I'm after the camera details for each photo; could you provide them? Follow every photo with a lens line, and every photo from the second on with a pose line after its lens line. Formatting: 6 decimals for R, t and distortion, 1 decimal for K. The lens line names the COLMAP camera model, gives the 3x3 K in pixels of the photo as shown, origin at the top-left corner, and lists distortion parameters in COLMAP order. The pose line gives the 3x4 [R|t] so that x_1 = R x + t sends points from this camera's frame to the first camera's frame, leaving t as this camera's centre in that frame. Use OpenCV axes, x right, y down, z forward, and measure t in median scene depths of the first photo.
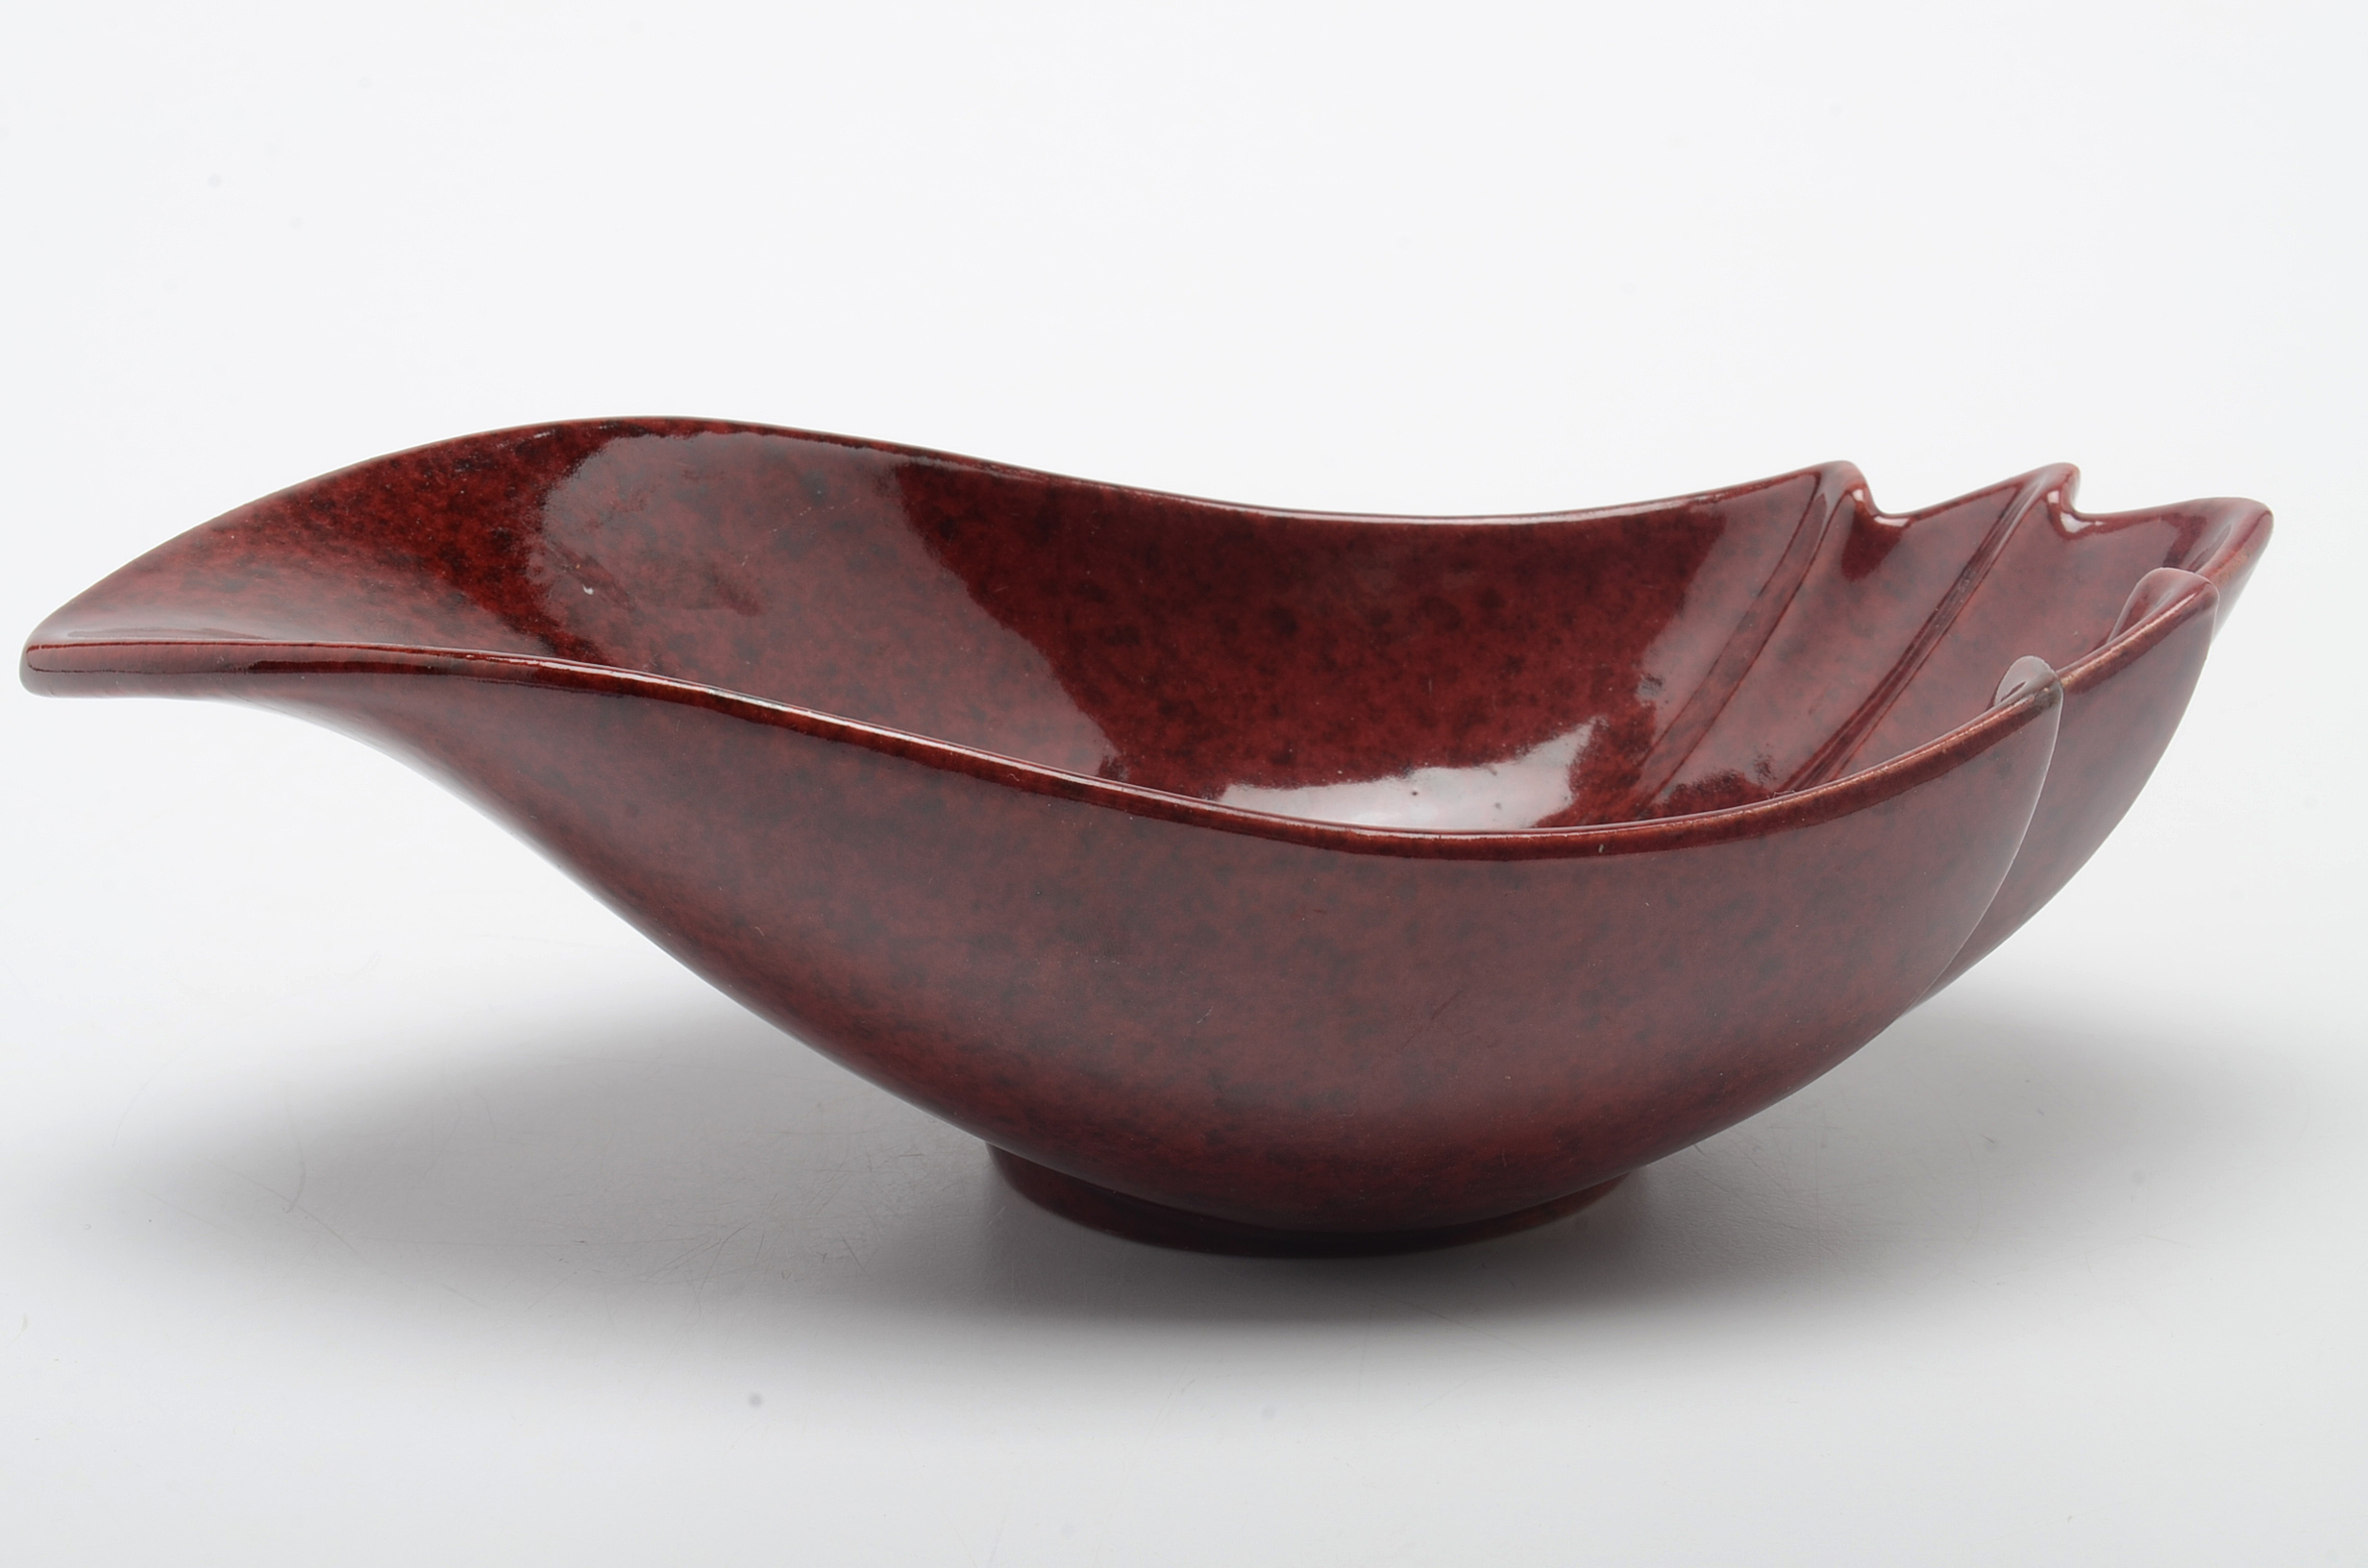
lens RADIAL K [[5274.4, 0, 1185.3], [0, 5274.4, 780.4], [0, 0, 1]] dist [-0.035641, 0.000000]
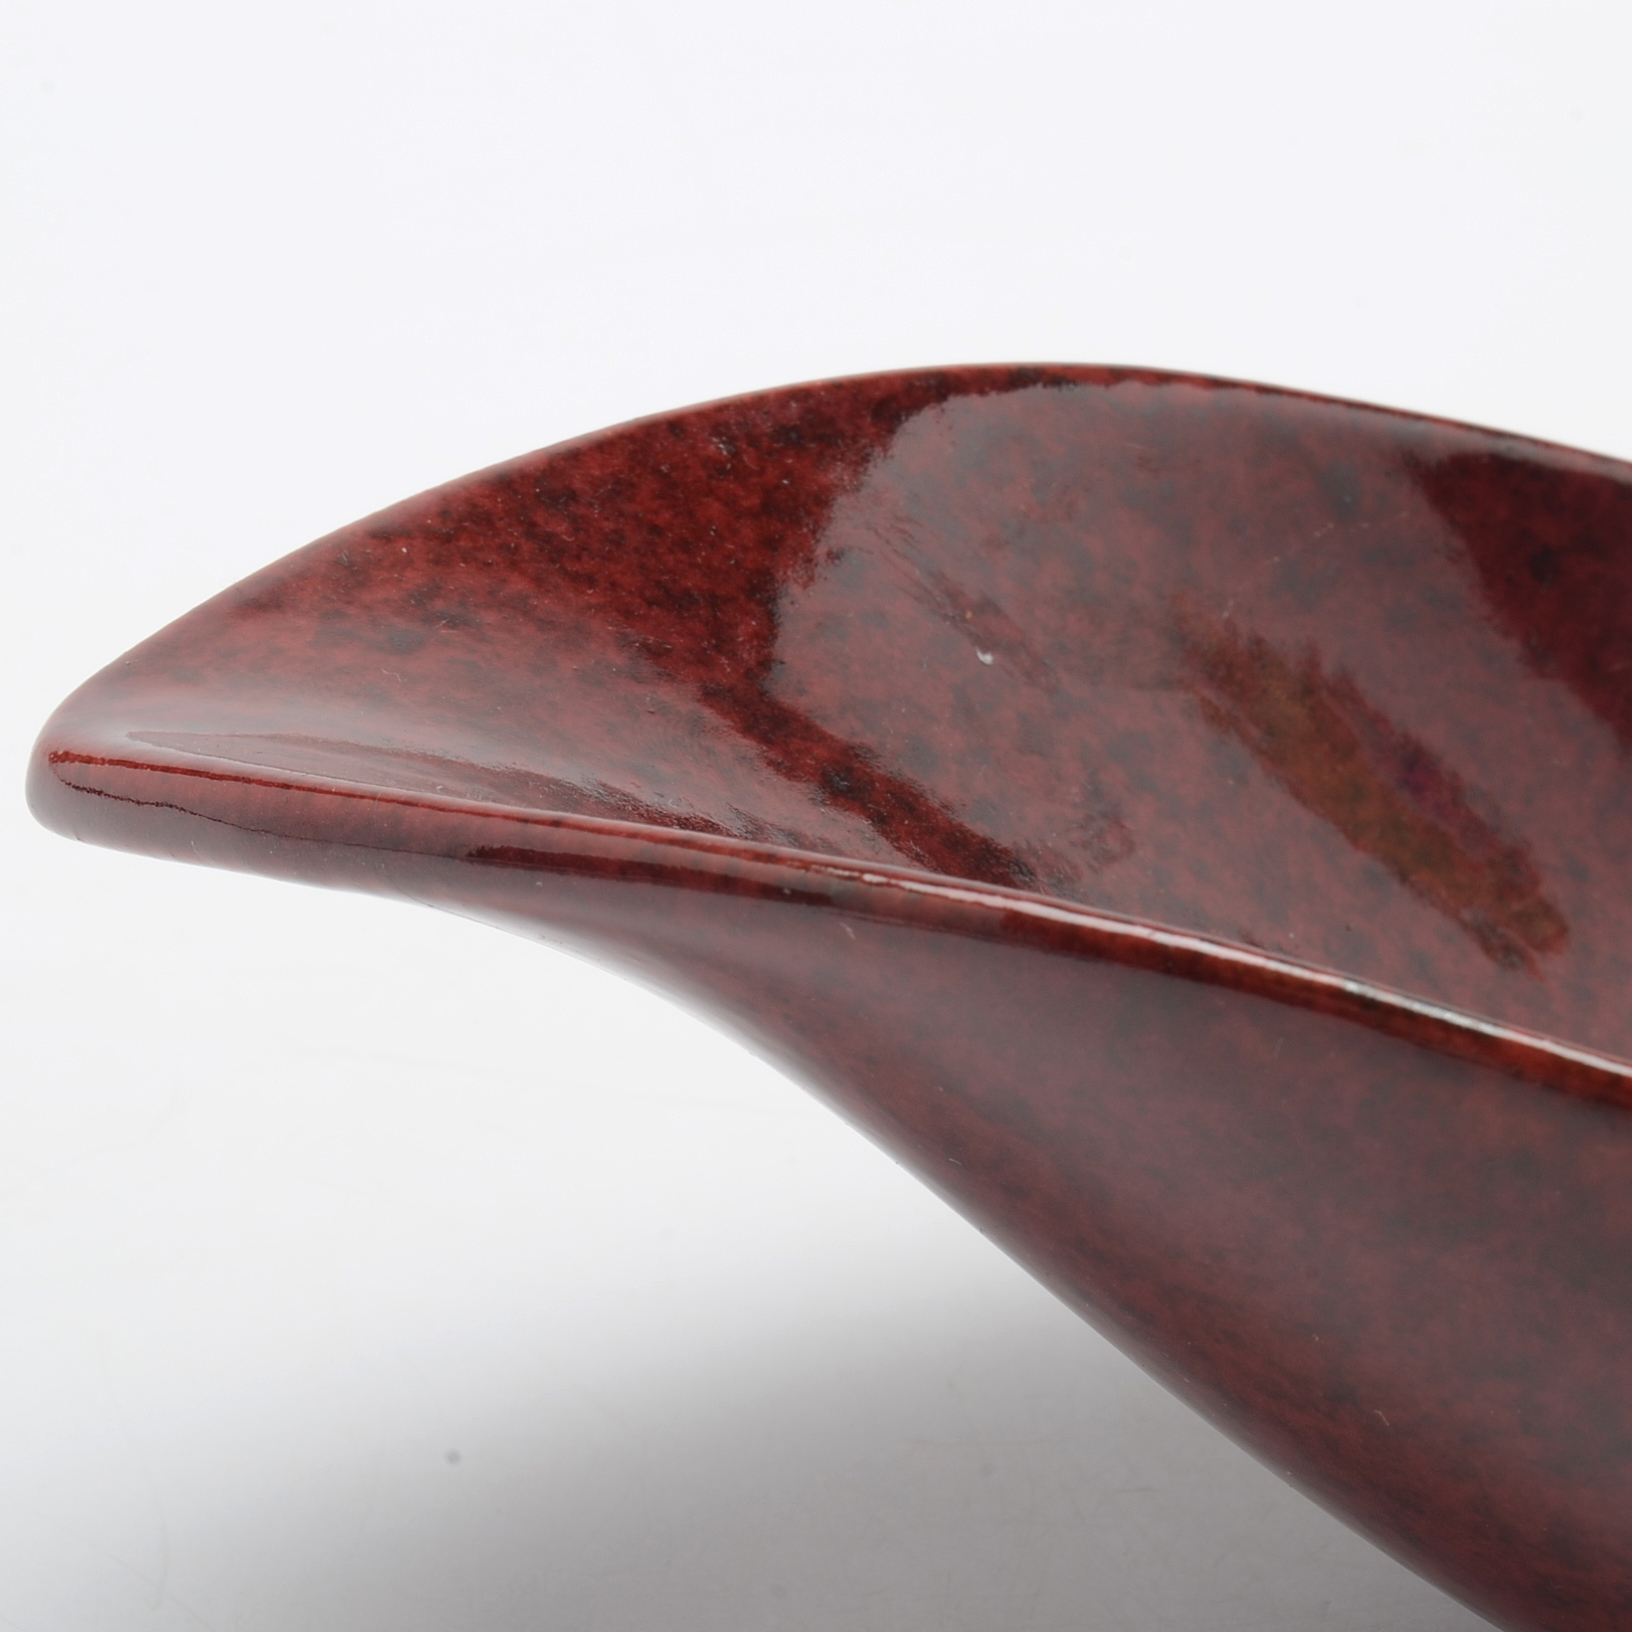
lens RADIAL K [[4517.5, 0, 816.5], [0, 4517.5, 818.6], [0, 0, 1]] dist [0.059669, 0.000000]
pose [[0.996027, 0.058461, -0.067171, -0.098405], [-0.054190, 0.996495, 0.063734, -0.050323], [0.070662, -0.059840, 0.995704, 0.494649]]
